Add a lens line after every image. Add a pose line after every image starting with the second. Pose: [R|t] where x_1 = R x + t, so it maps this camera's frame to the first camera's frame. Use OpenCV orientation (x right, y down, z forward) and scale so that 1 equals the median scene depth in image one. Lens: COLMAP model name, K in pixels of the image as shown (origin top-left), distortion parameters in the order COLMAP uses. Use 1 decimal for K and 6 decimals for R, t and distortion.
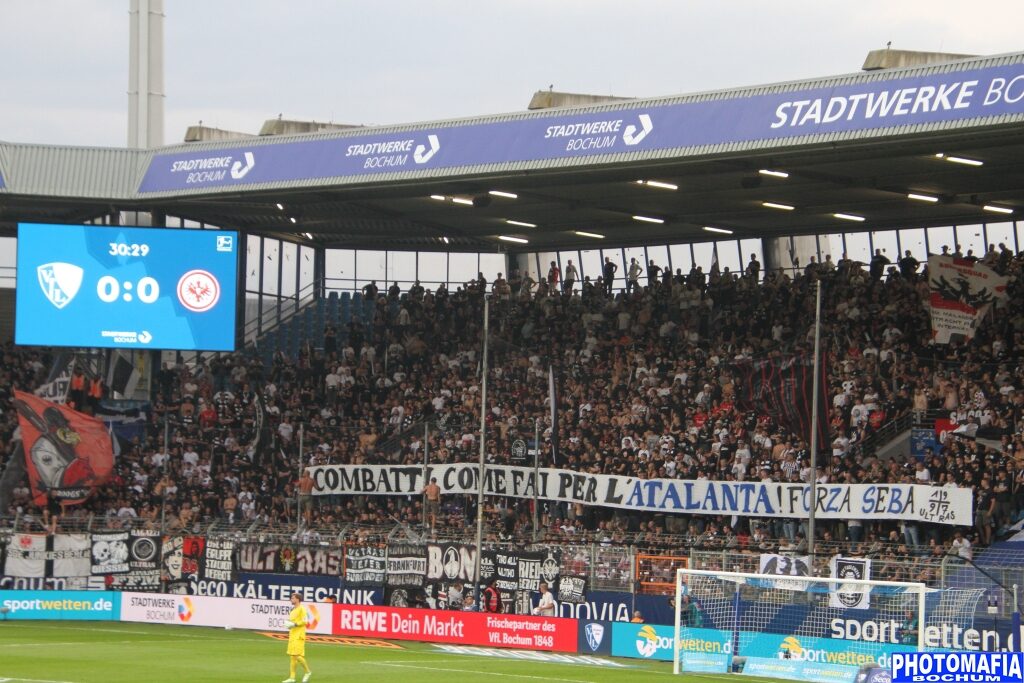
lens RADIAL K [[2947.2, 0, 513.9], [0, 2947.2, 393.7], [0, 0, 1]] dist [0.828171, 2.386568]
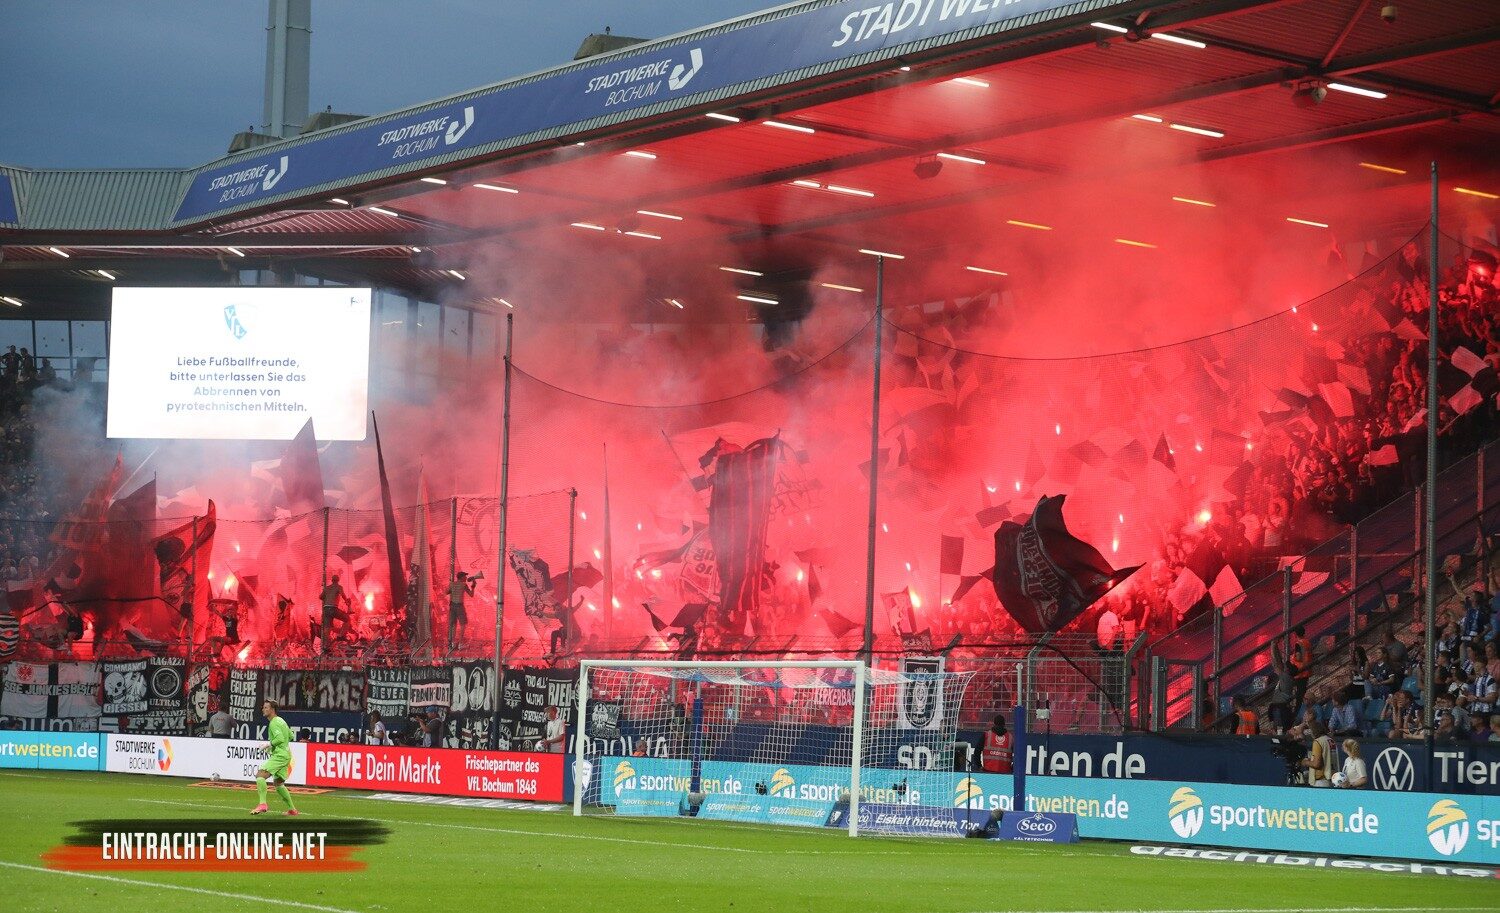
lens RADIAL K [[3233.0, 0, 750.0], [0, 3233.0, 456.5], [0, 0, 1]] dist [-0.032667, 0.087582]
pose [[0.990017, -0.013864, -0.140266, 0.154640], [0.007216, 0.998831, -0.047797, 0.038523], [0.140765, 0.046308, 0.988960, 0.226898]]
